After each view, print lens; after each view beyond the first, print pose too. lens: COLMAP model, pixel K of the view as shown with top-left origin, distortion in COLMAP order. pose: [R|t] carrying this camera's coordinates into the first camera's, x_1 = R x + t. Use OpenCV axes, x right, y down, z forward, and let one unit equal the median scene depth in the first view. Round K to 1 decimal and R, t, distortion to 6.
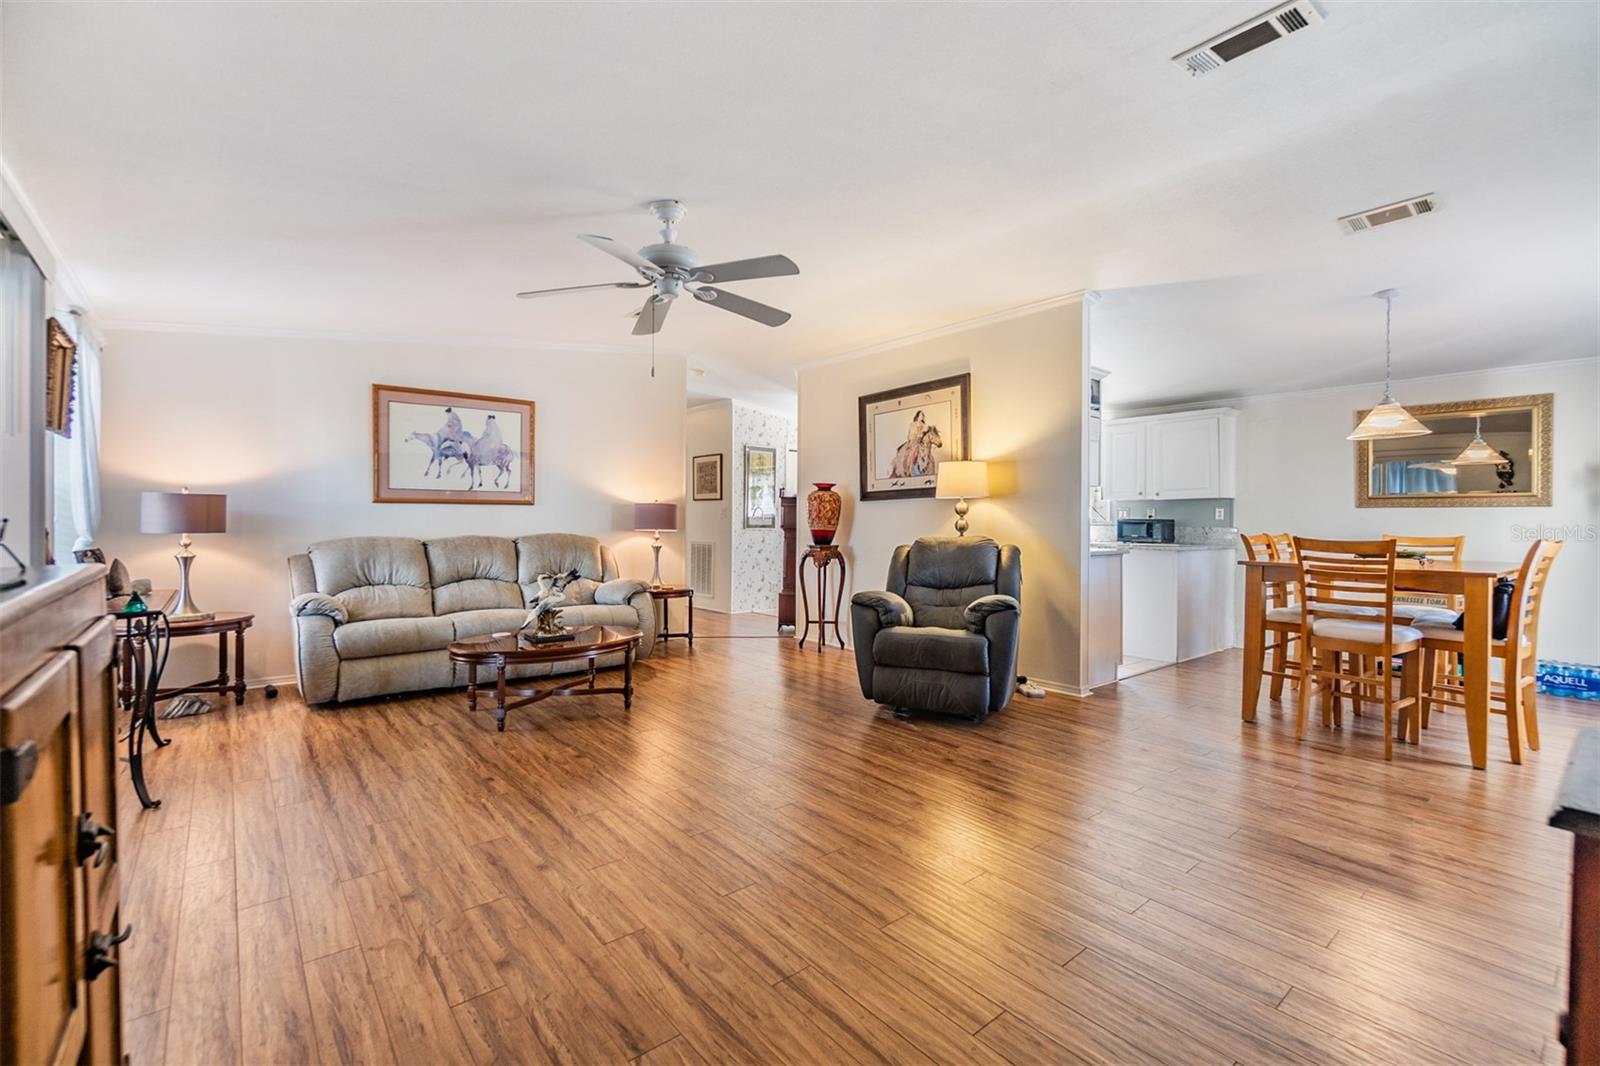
lens RADIAL K [[697.2, 0, 796.1], [0, 697.2, 527.5], [0, 0, 1]] dist [-0.008441, 0.000998]
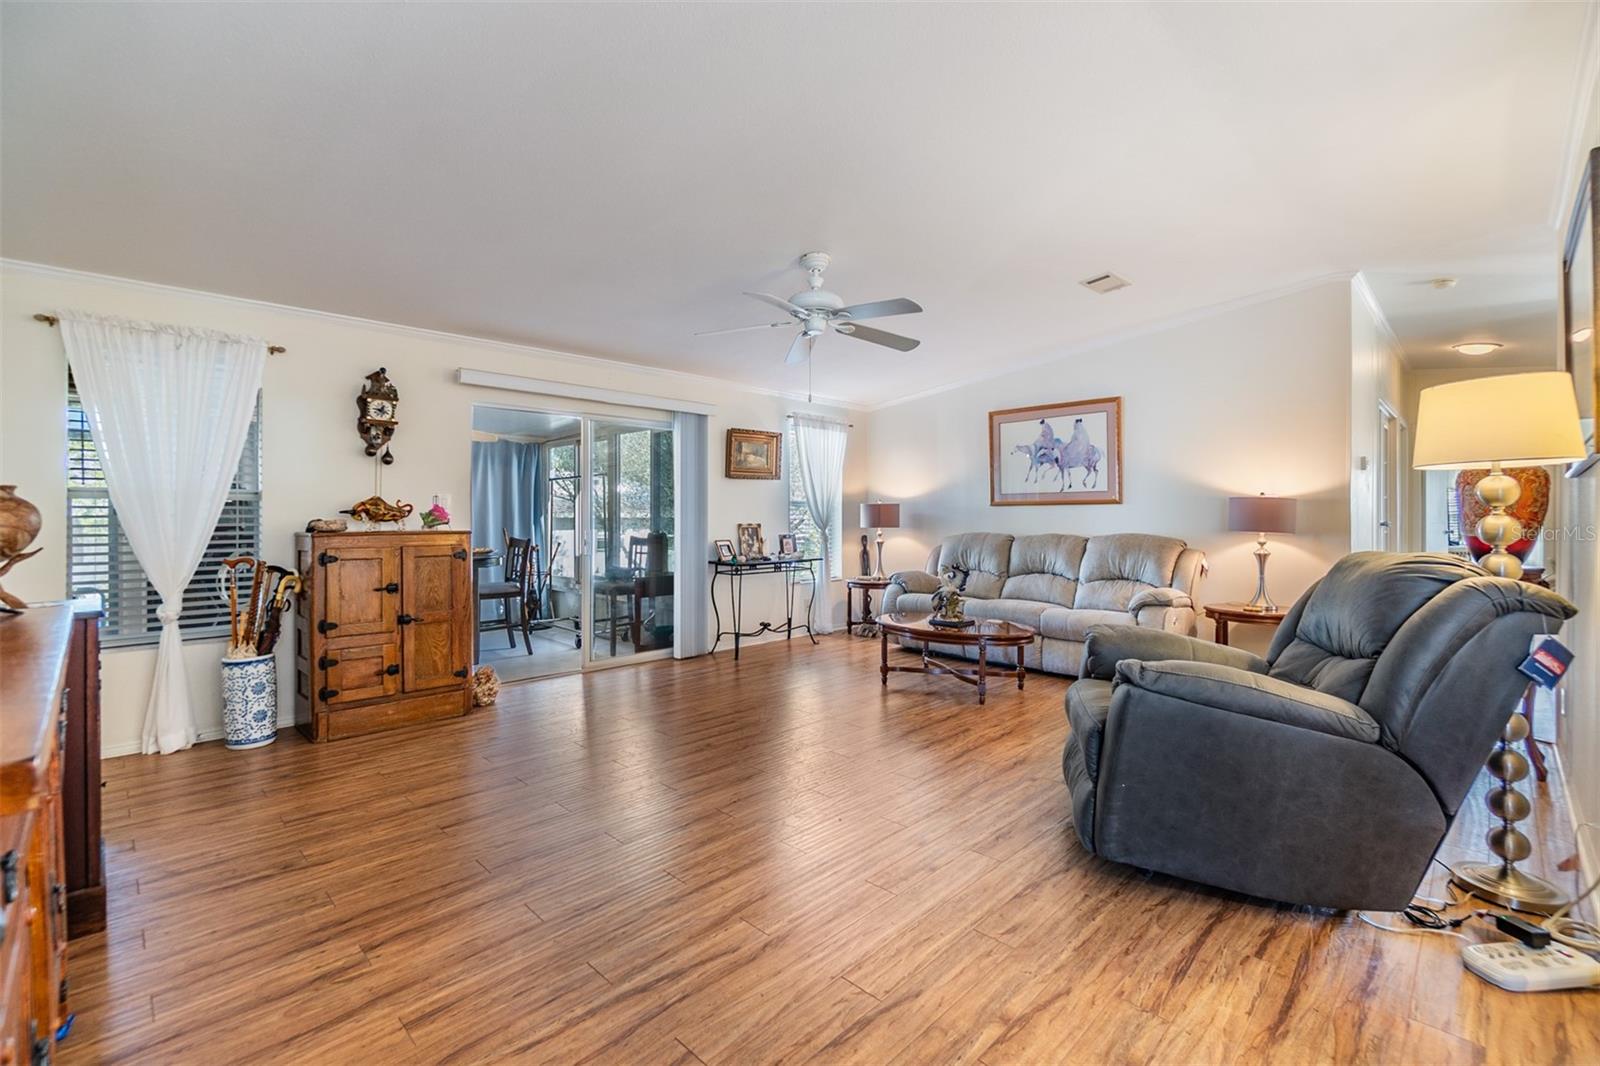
lens RADIAL K [[697.2, 0, 786.2], [0, 697.2, 522.1], [0, 0, 1]] dist [-0.008441, 0.000998]
pose [[0.093403, 0.001810, -0.995627, 0.570853], [-0.012461, 0.999922, 0.000649, -0.002297], [0.995550, 0.012346, 0.093419, 0.477913]]
